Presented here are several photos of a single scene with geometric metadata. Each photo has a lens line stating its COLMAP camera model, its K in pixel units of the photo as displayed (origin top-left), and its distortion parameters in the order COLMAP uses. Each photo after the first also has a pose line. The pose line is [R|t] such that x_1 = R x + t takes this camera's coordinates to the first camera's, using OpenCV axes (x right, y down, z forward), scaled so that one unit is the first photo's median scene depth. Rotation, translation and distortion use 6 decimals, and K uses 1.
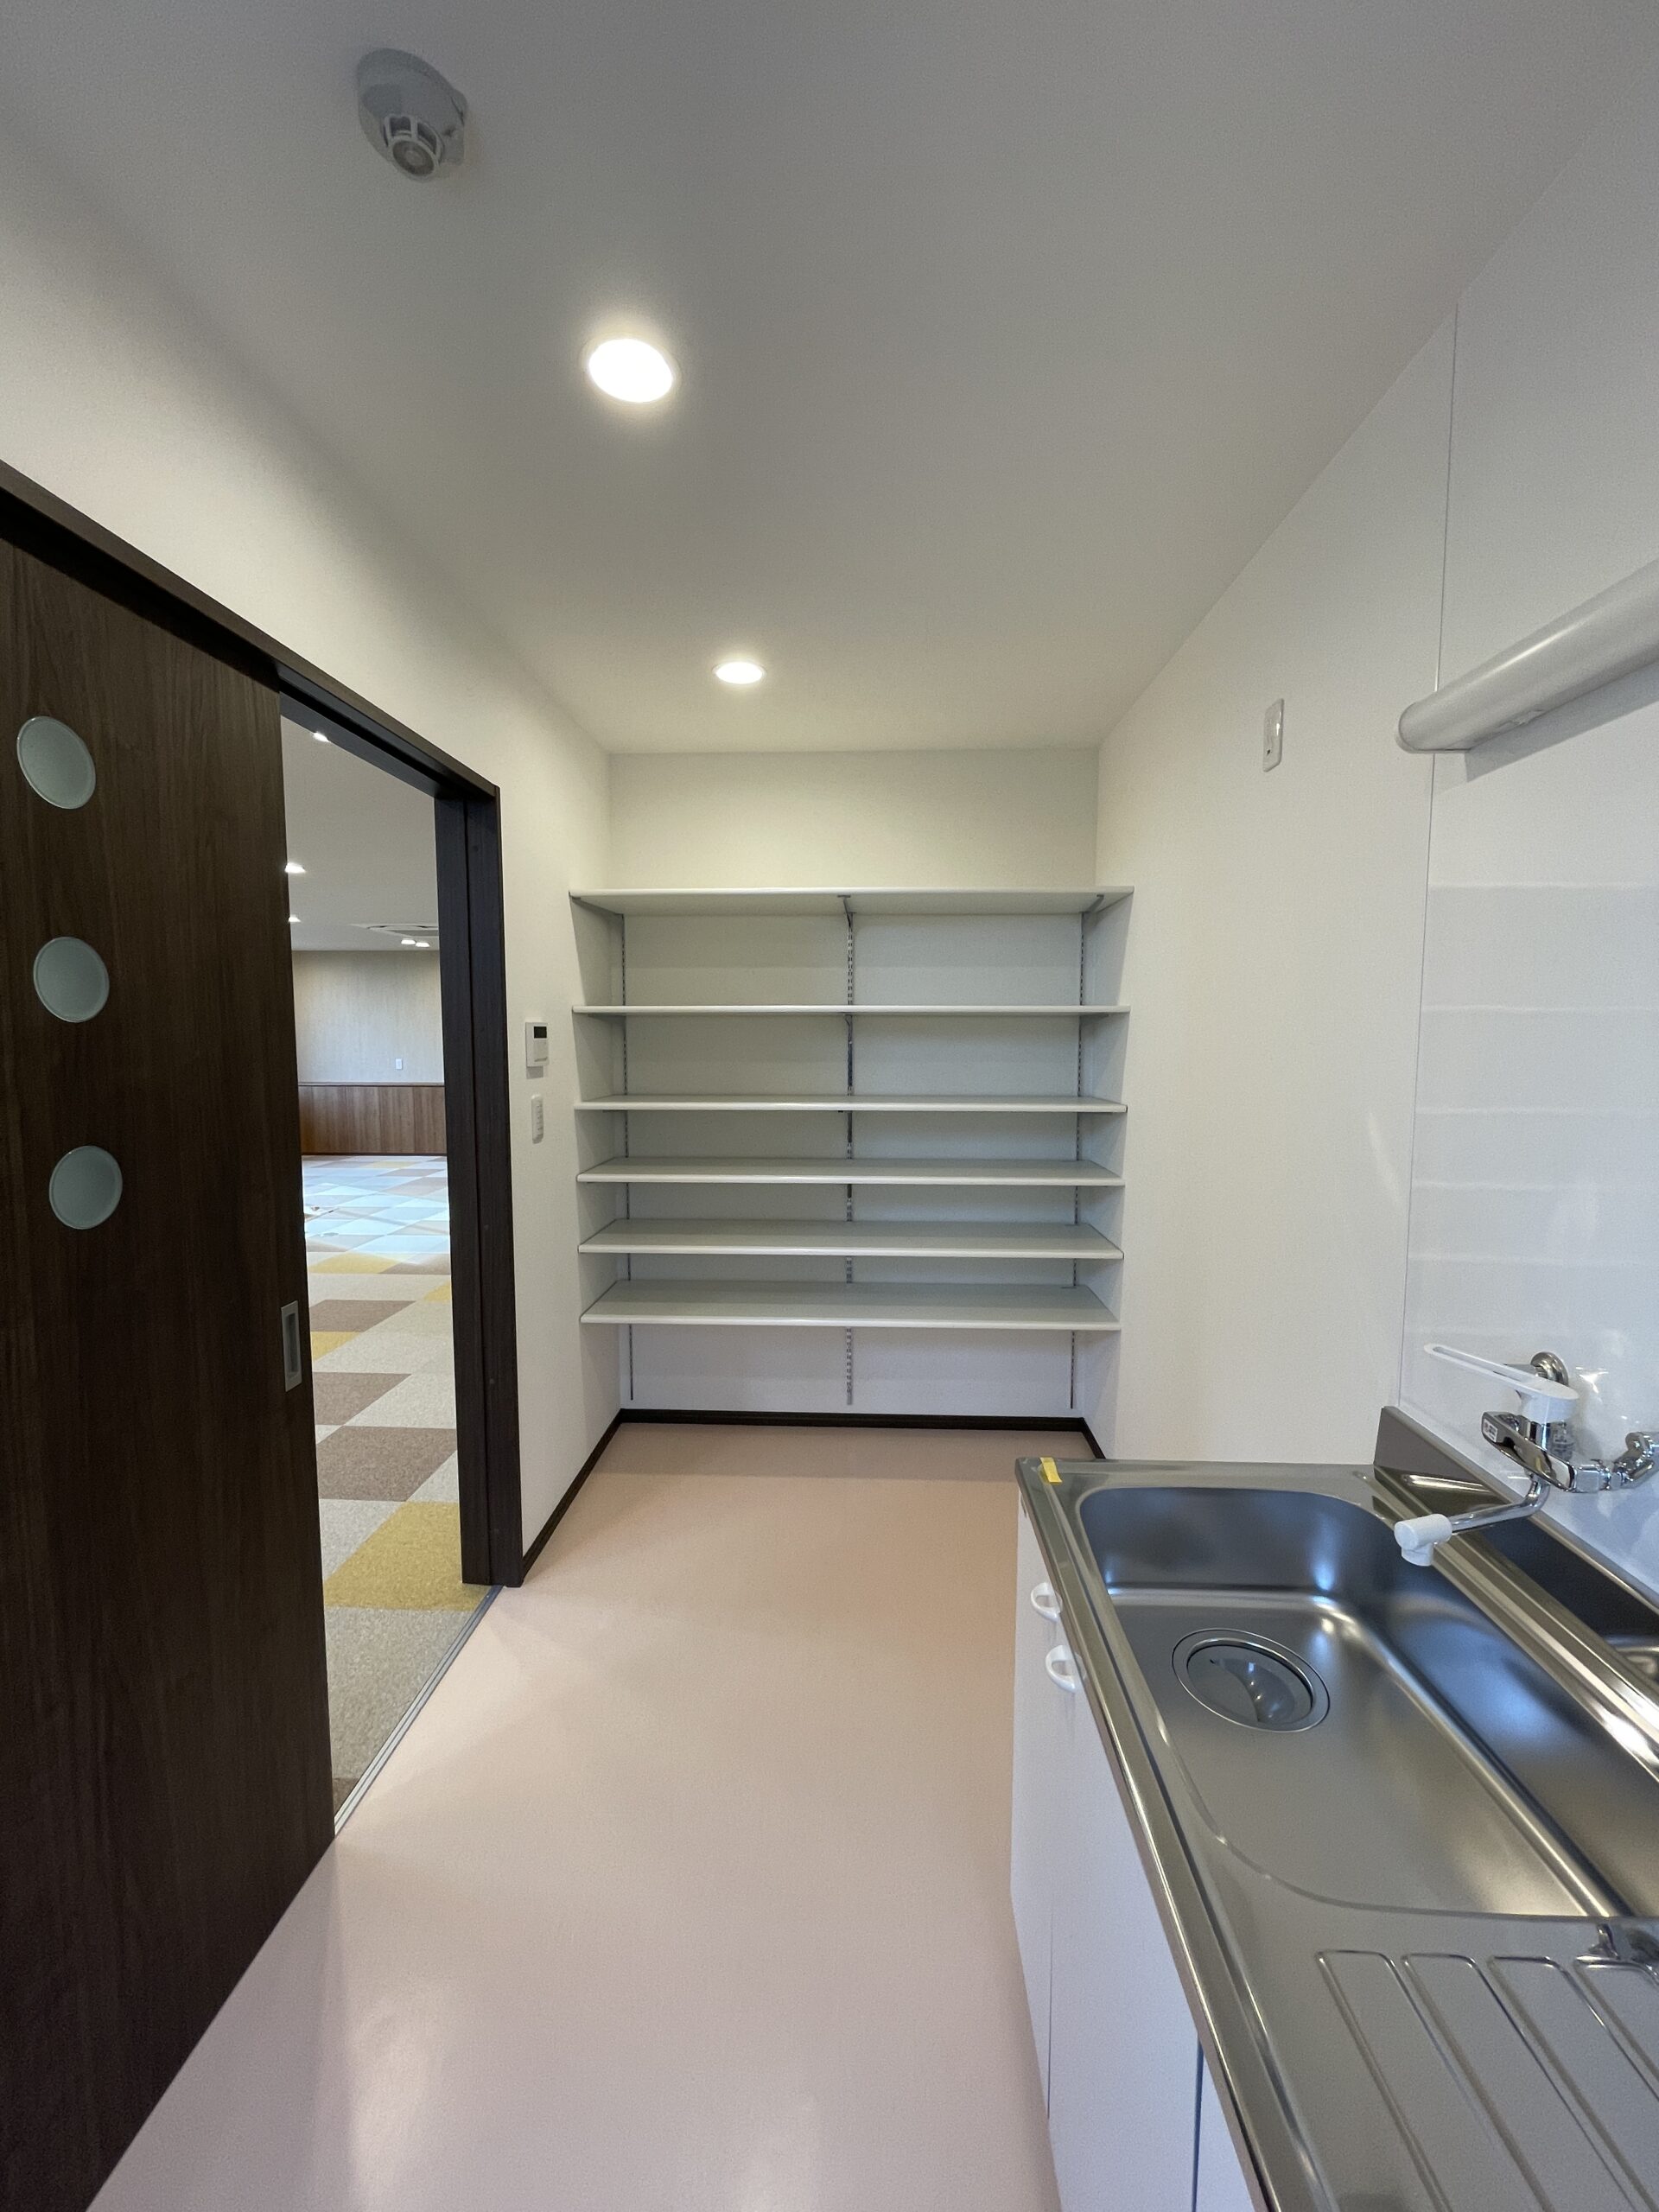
lens RADIAL K [[900.7, 0, 830.1], [0, 900.7, 1105.2], [0, 0, 1]] dist [-0.002602, 0.000055]
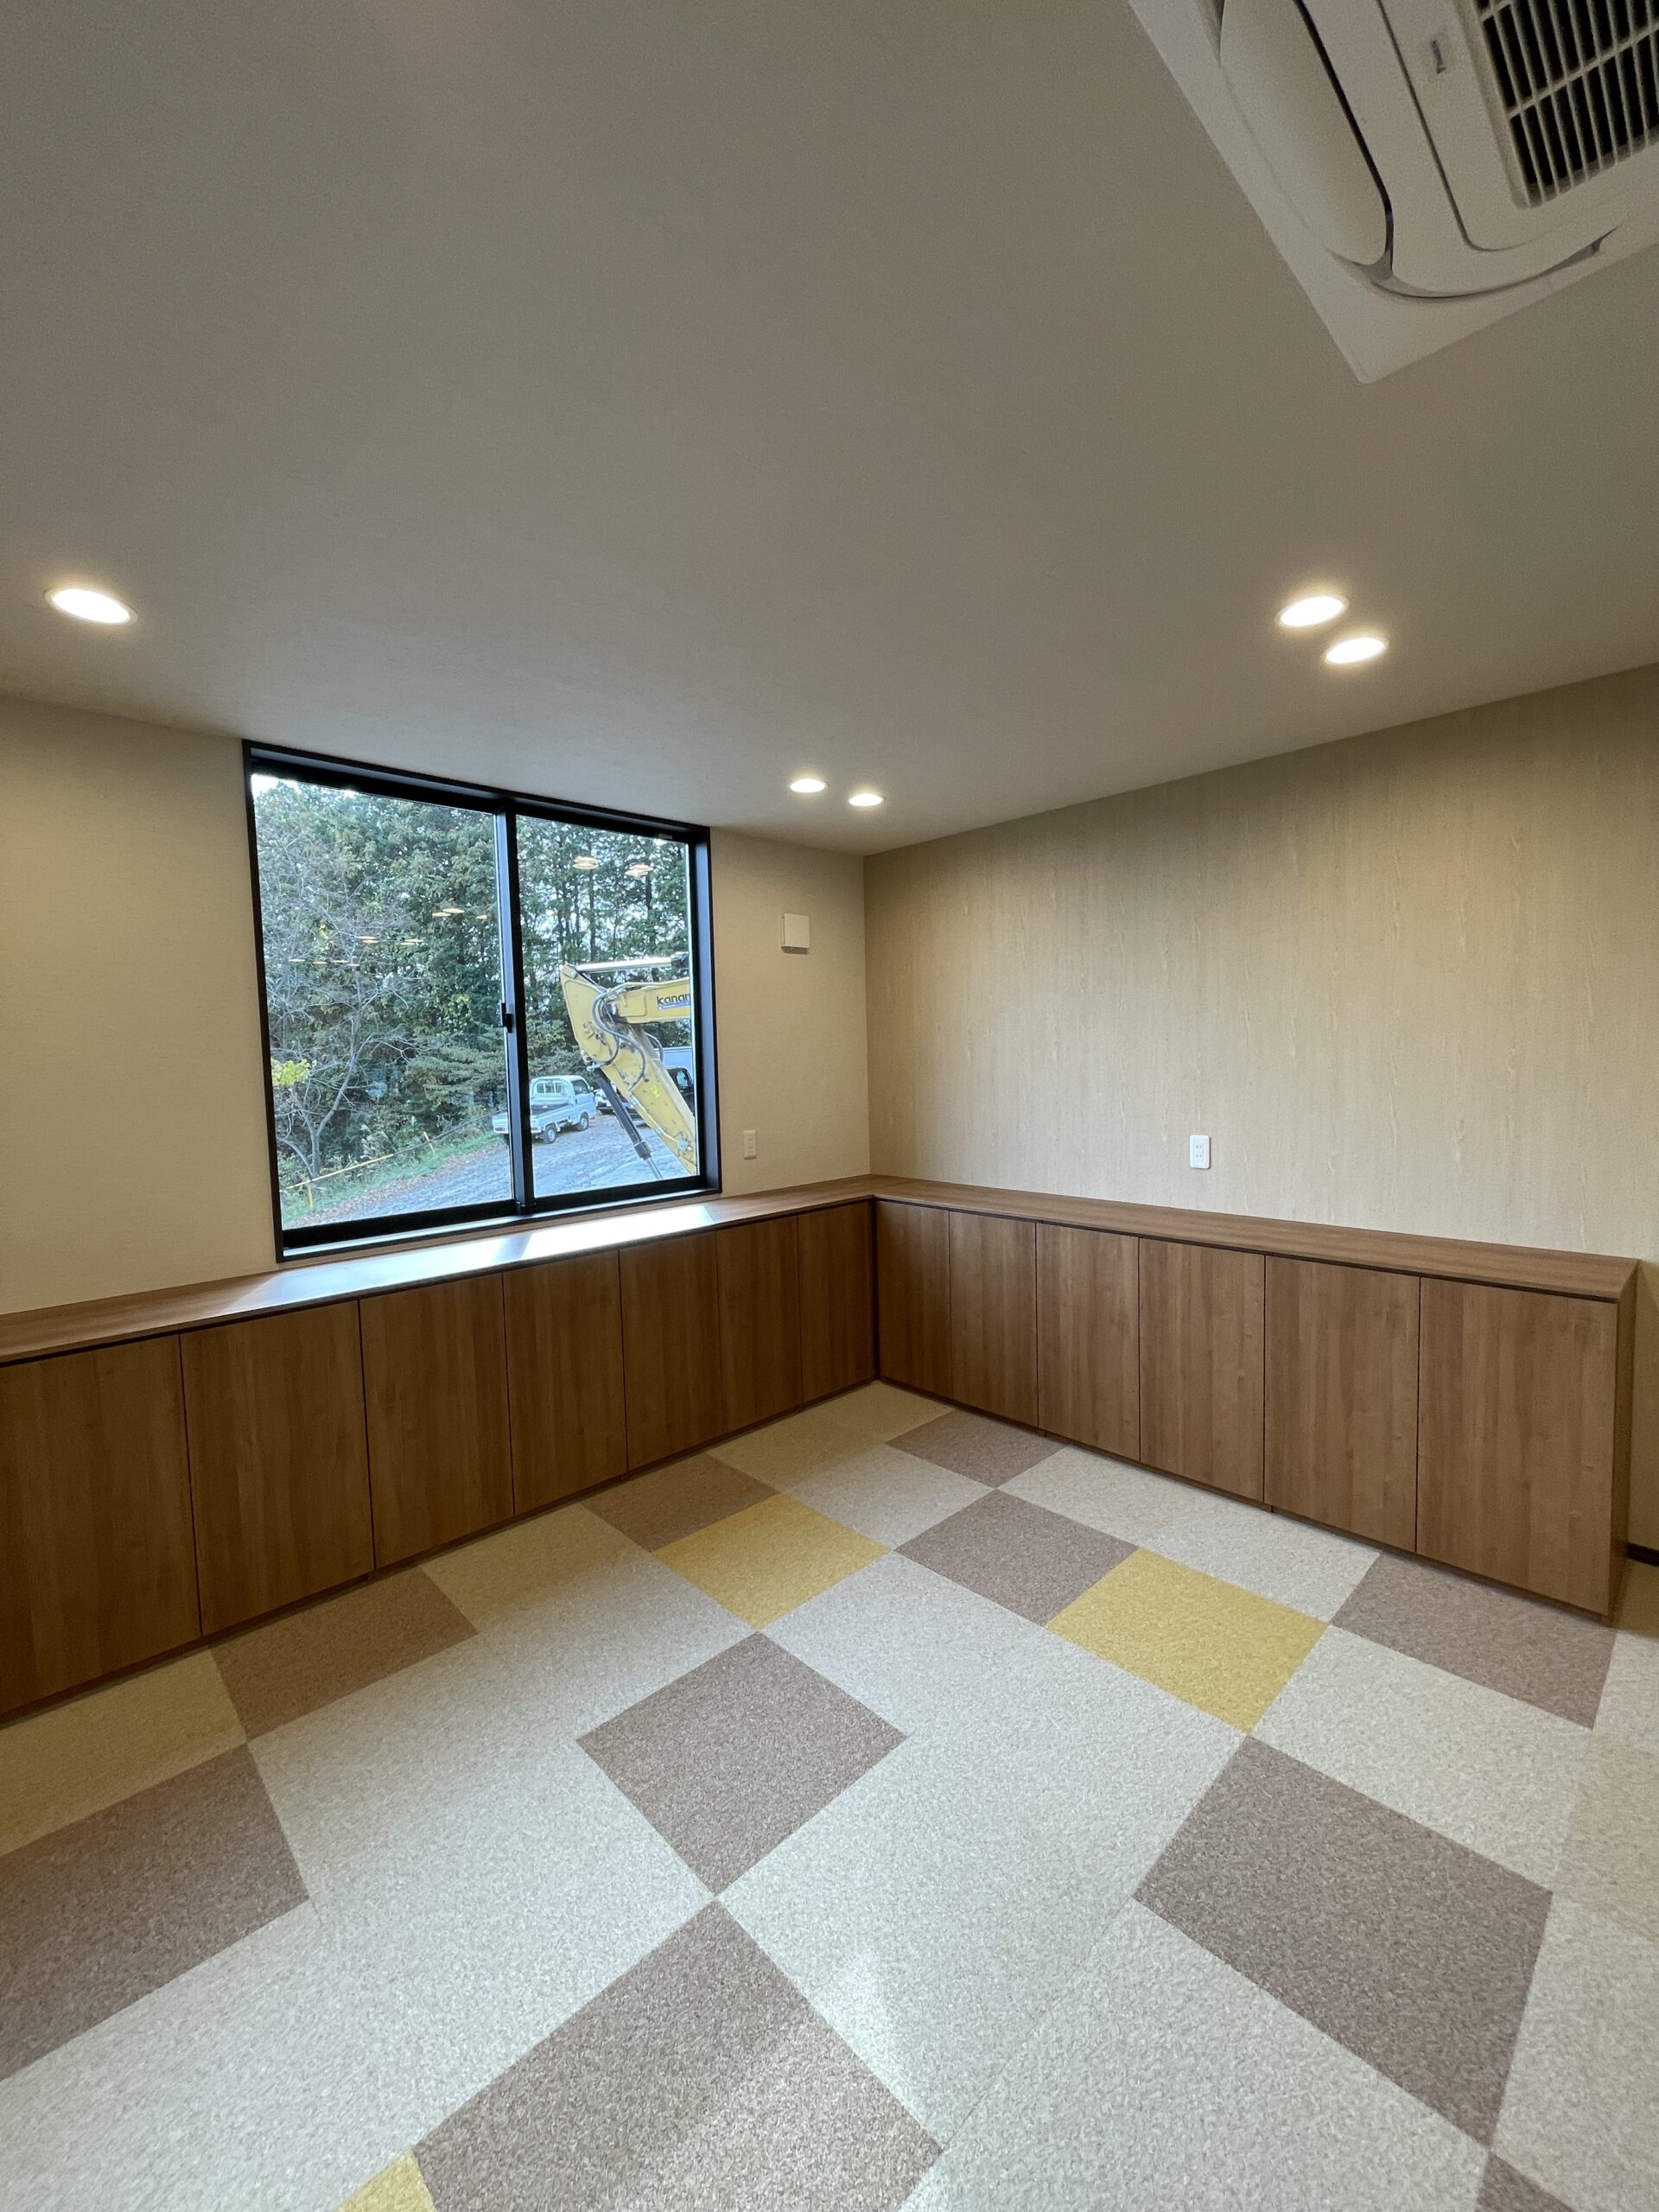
lens RADIAL K [[900.7, 0, 829.8], [0, 900.7, 1107.8], [0, 0, 1]] dist [-0.002602, 0.000055]
pose [[0.726764, 0.025334, -0.686420, -0.374355], [-0.032632, 0.999465, 0.002337, -0.059208], [0.686112, 0.020701, 0.727201, 0.717815]]
